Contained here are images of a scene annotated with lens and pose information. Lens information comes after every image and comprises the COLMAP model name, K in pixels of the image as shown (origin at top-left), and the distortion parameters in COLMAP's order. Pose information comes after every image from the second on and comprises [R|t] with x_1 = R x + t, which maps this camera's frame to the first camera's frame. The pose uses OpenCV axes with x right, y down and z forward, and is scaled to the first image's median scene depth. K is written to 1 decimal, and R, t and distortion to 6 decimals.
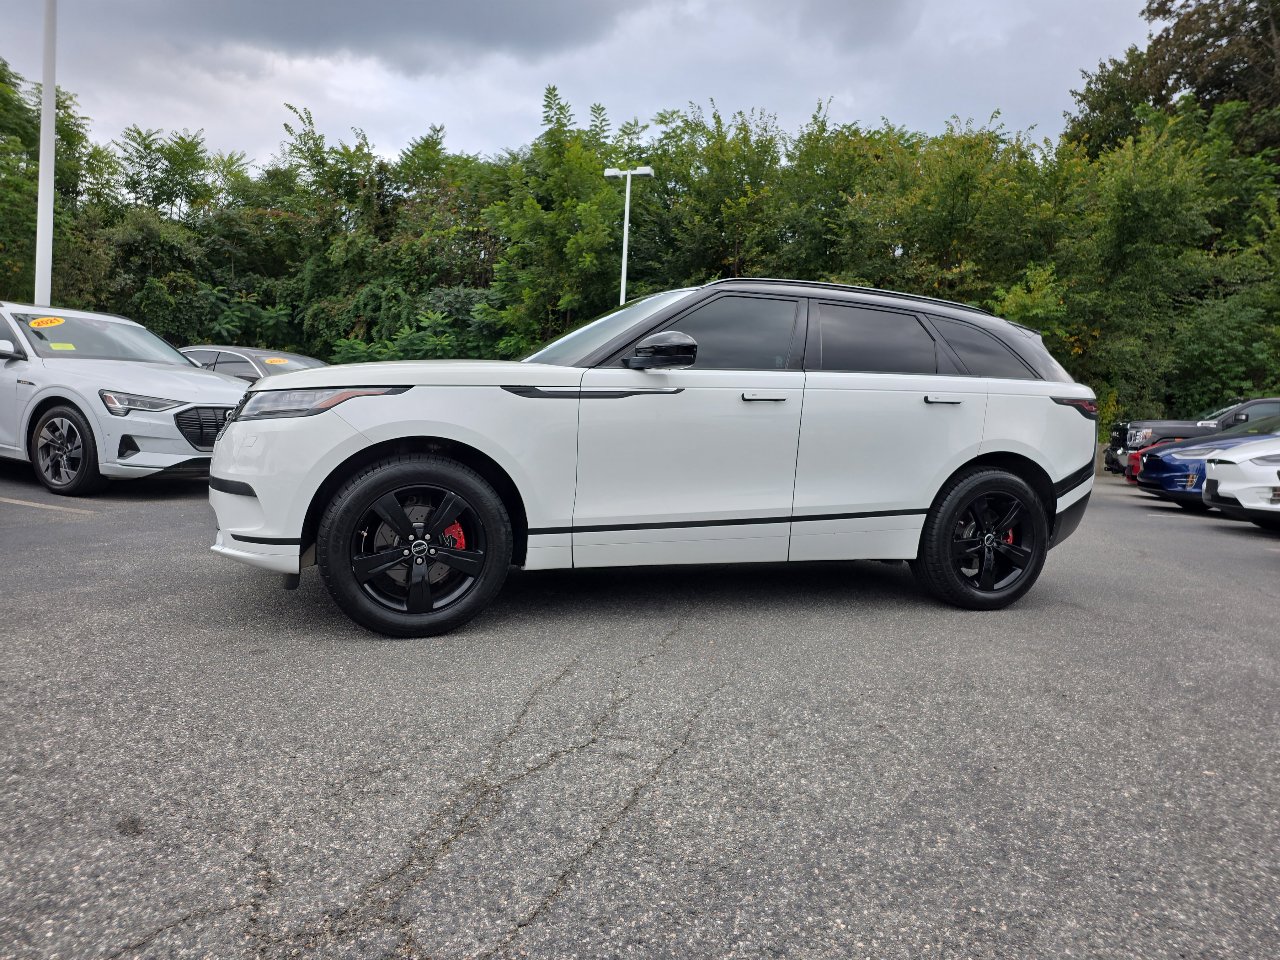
lens RADIAL K [[851.3, 0, 641.3], [0, 851.3, 494.9], [0, 0, 1]] dist [0.060339, -0.042182]
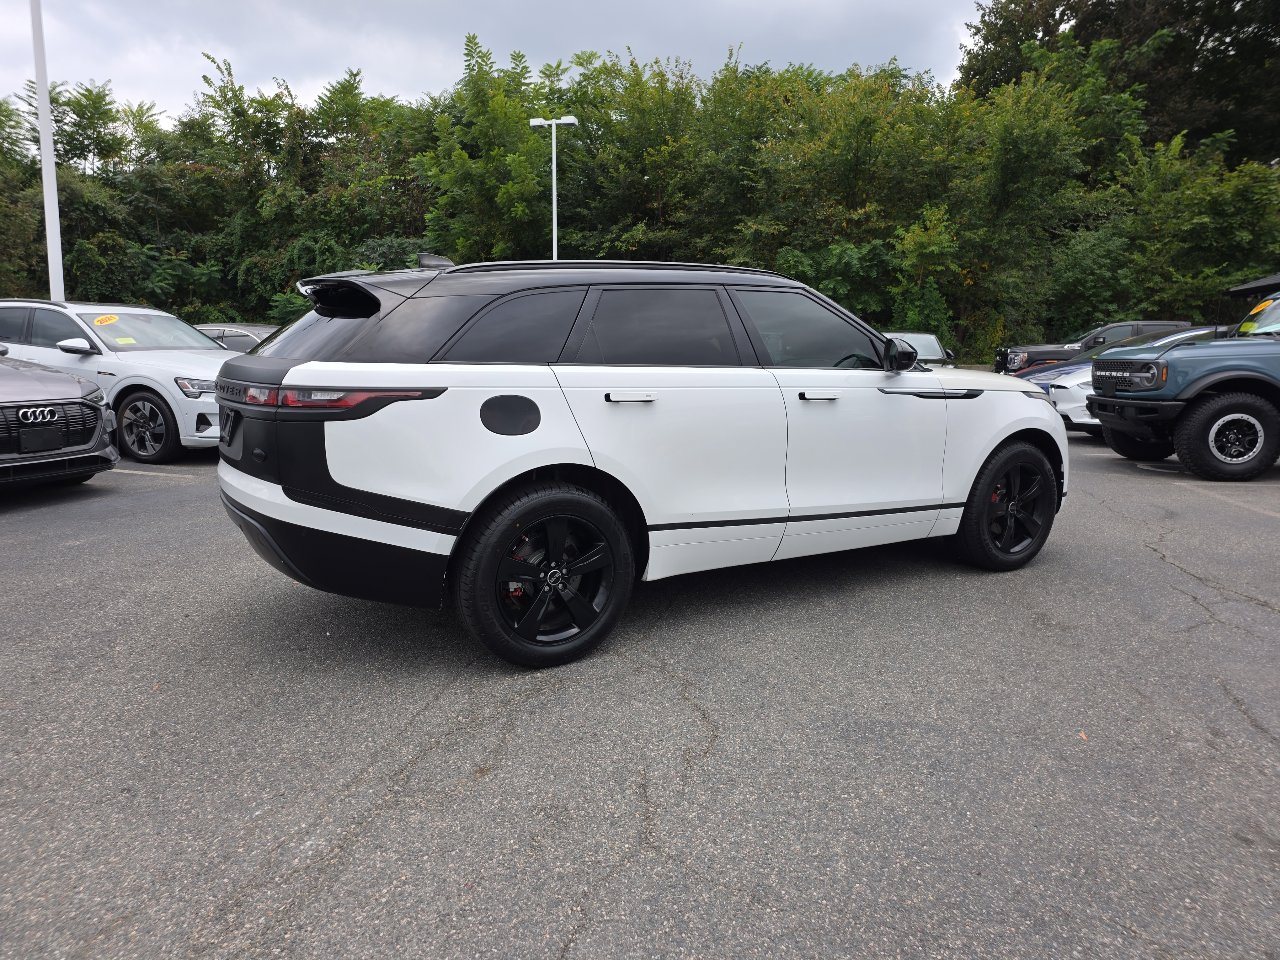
lens RADIAL K [[851.3, 0, 641.3], [0, 851.3, 494.9], [0, 0, 1]] dist [0.060339, -0.042182]
pose [[0.995252, -0.057643, 0.078432, -0.015677], [0.051264, 0.995391, 0.081048, -0.004895], [-0.082742, -0.076642, 0.993619, -0.075489]]
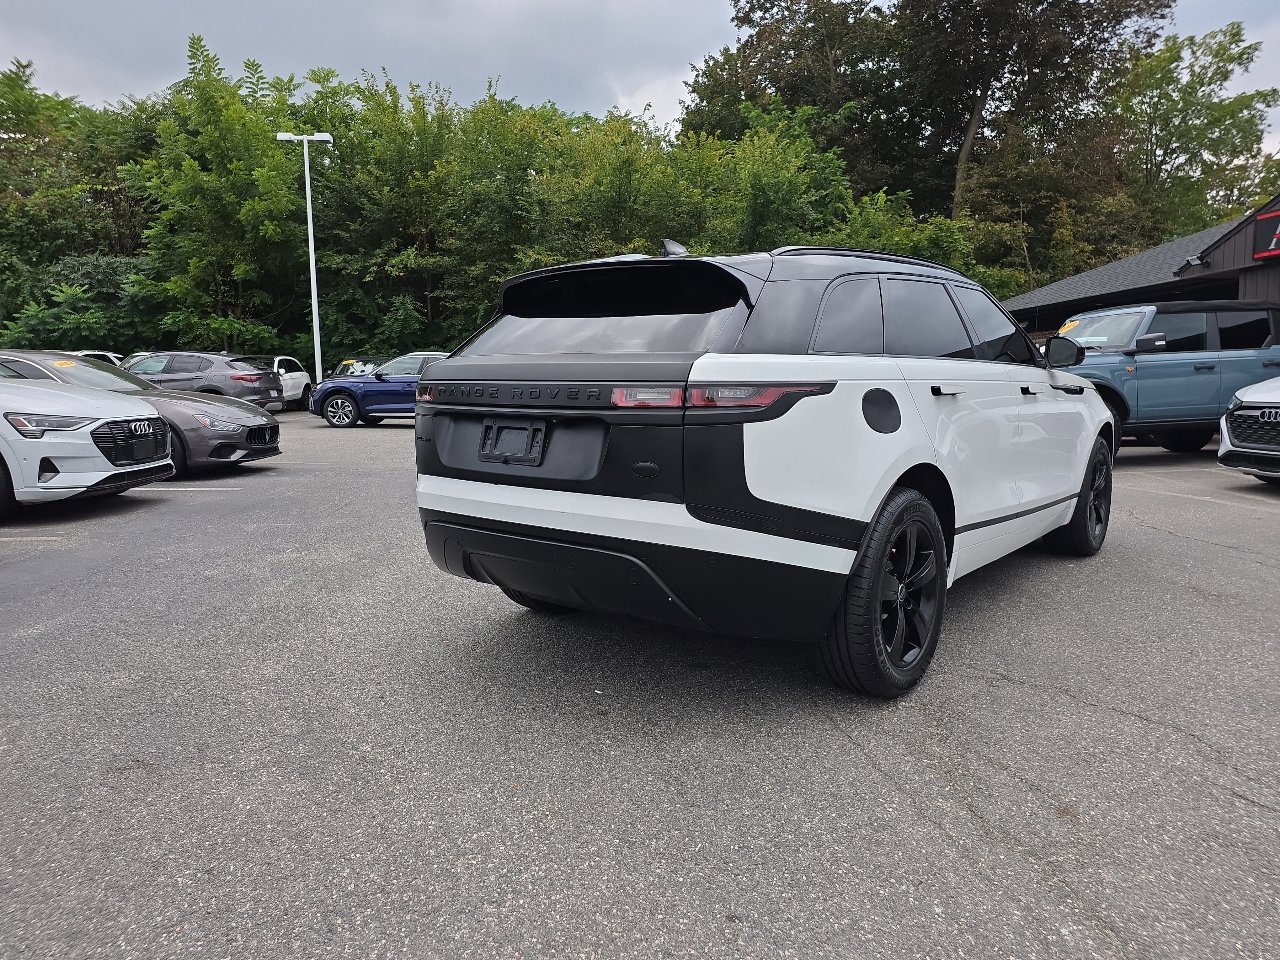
lens RADIAL K [[851.8, 0, 642.4], [0, 851.8, 480.0], [0, 0, 1]] dist [0.073134, -0.054507]
pose [[0.910762, -0.109193, 0.398233, -0.093017], [0.096889, 0.993990, 0.050960, -0.007062], [-0.401404, -0.007828, 0.915868, -0.041538]]
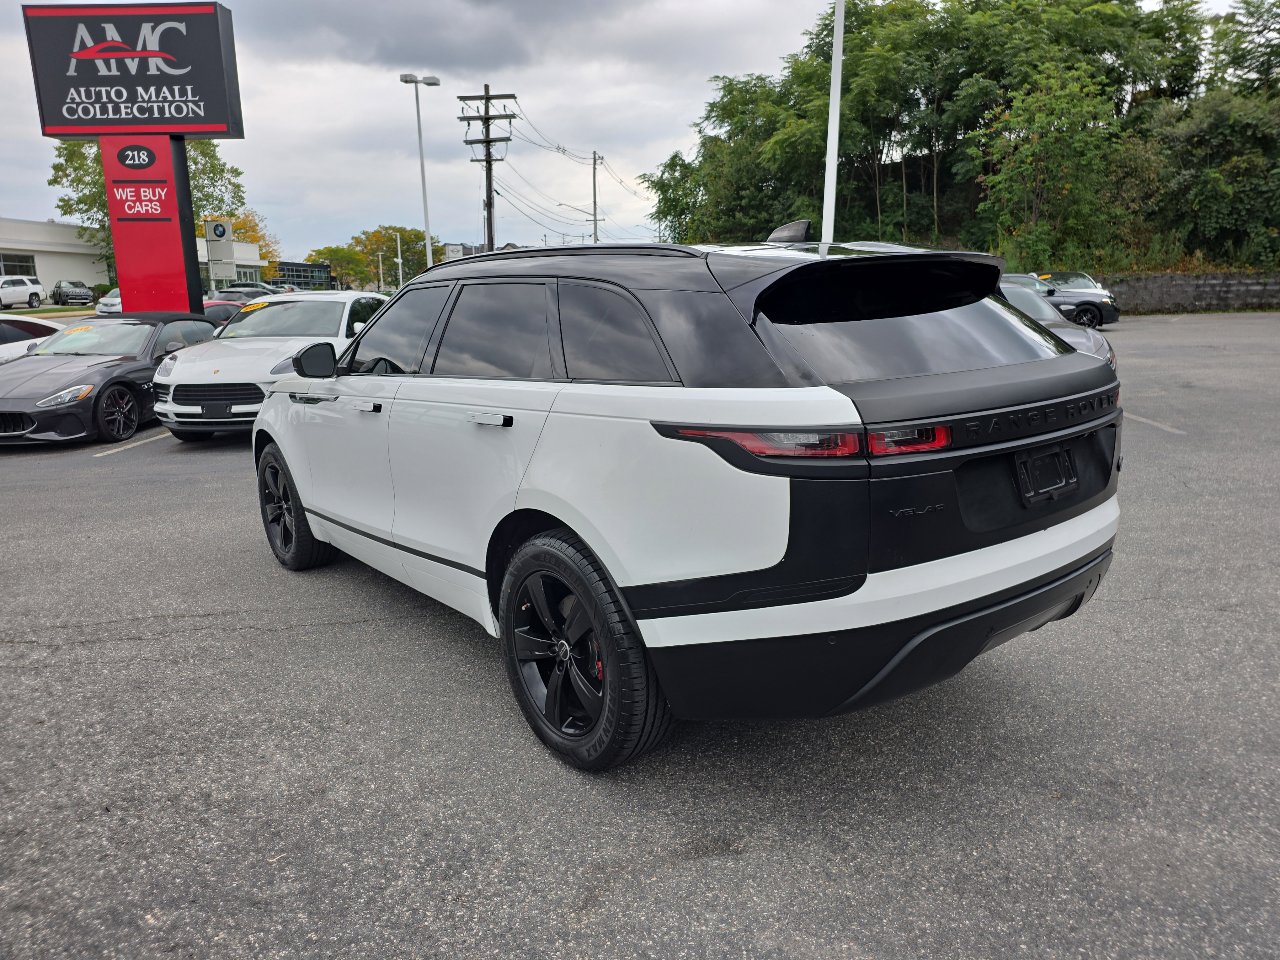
lens RADIAL K [[859.7, 0, 635.0], [0, 859.7, 488.5], [0, 0, 1]] dist [0.047456, -0.033649]
pose [[0.315722, 0.146988, -0.937398, 0.155919], [-0.041252, 0.989121, 0.141205, -0.023943], [0.947955, -0.005912, 0.318350, 0.137025]]
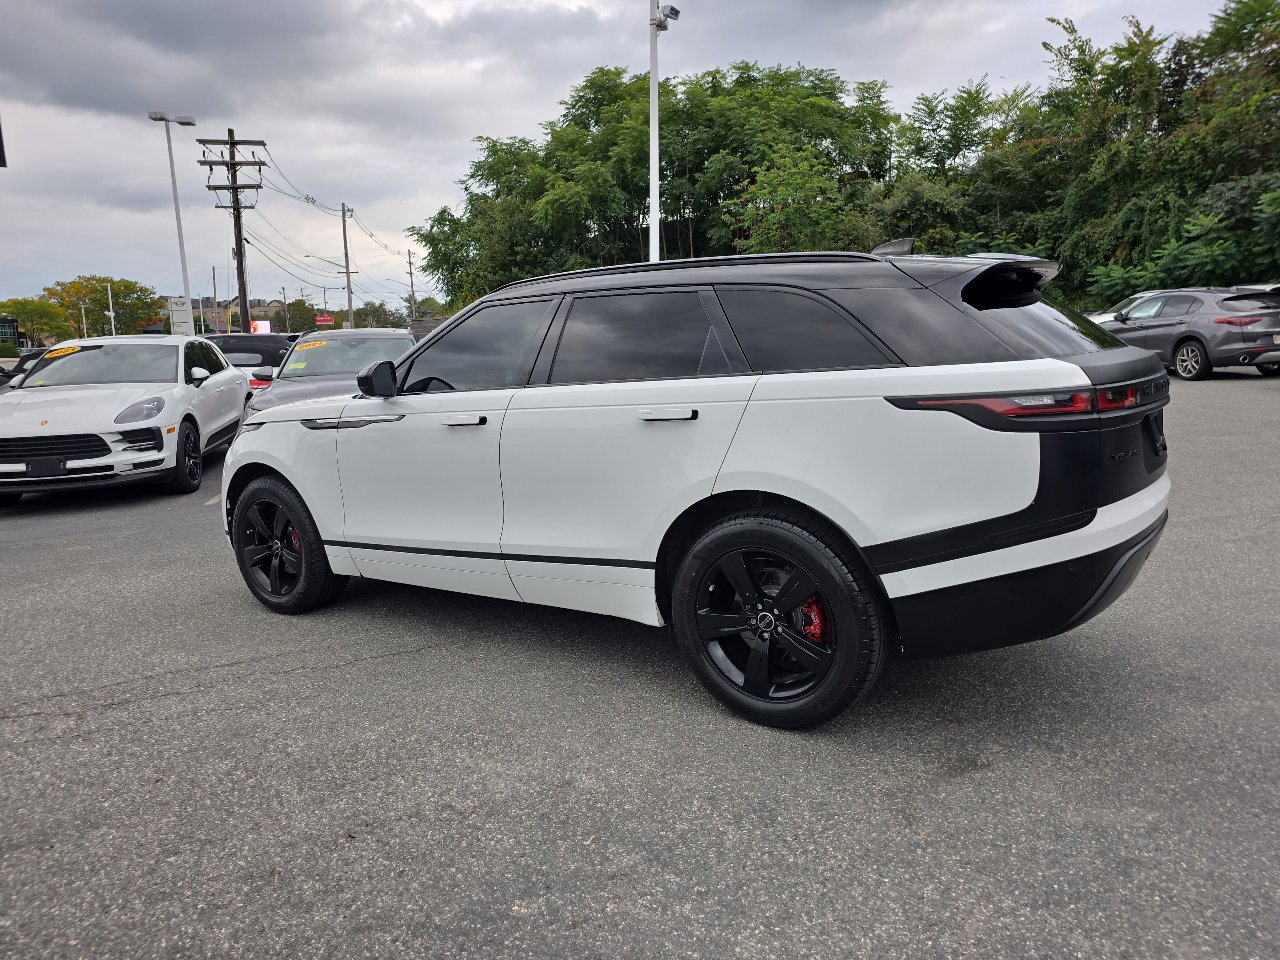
lens RADIAL K [[851.6, 0, 641.1], [0, 851.6, 487.1], [0, 0, 1]] dist [0.060417, -0.045469]
pose [[0.577004, 0.062503, -0.814346, 0.140103], [-0.005797, 0.997356, 0.072442, -0.015575], [0.816720, -0.037078, 0.575841, 0.087863]]
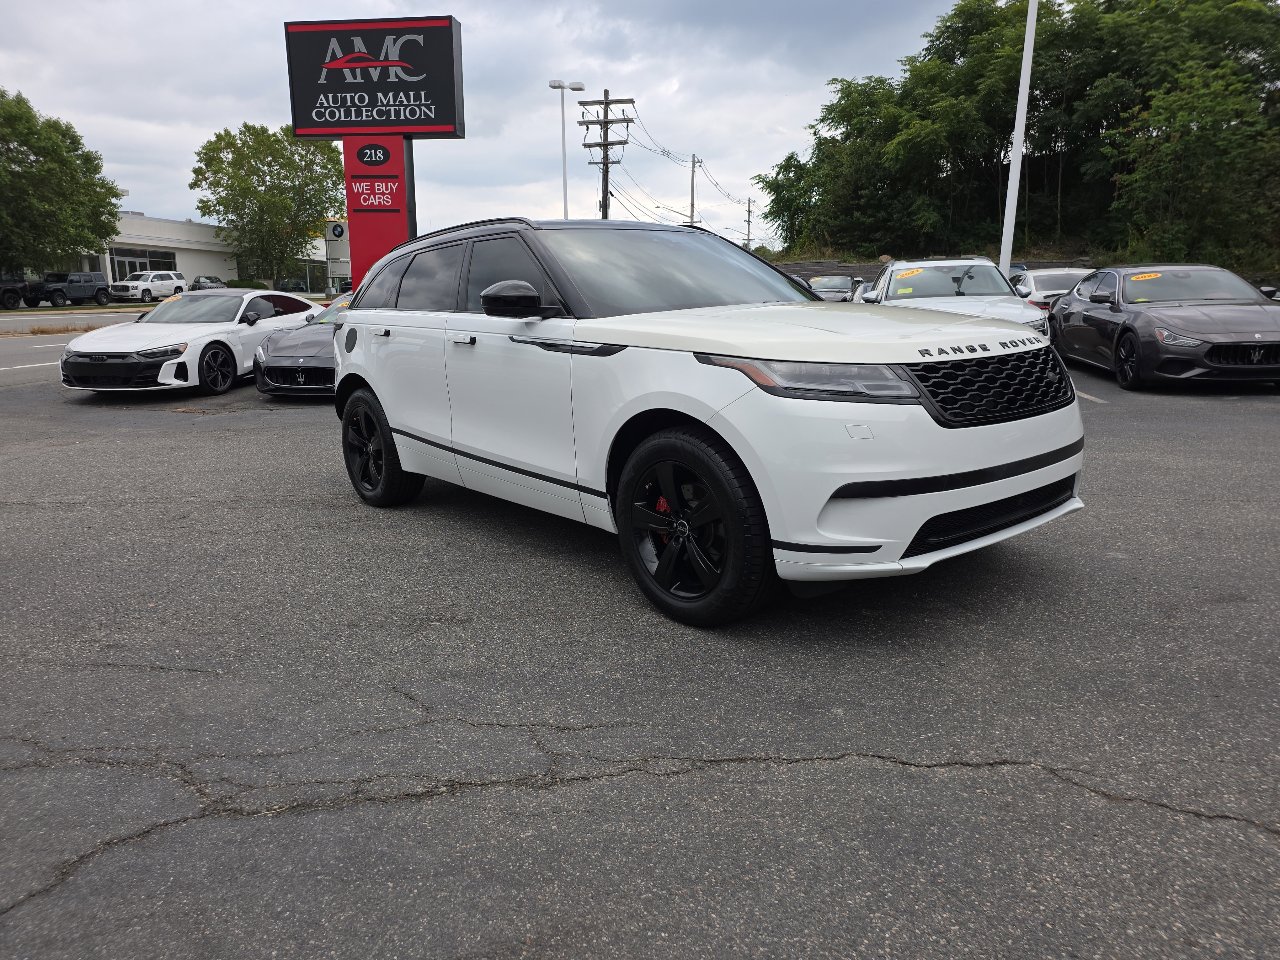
lens RADIAL K [[861.1, 0, 629.0], [0, 861.1, 486.9], [0, 0, 1]] dist [0.030389, -0.012473]
pose [[0.232432, 0.148787, -0.961165, 0.177535], [-0.059398, 0.988557, 0.138664, -0.005442], [0.970797, 0.024861, 0.238610, 0.061691]]
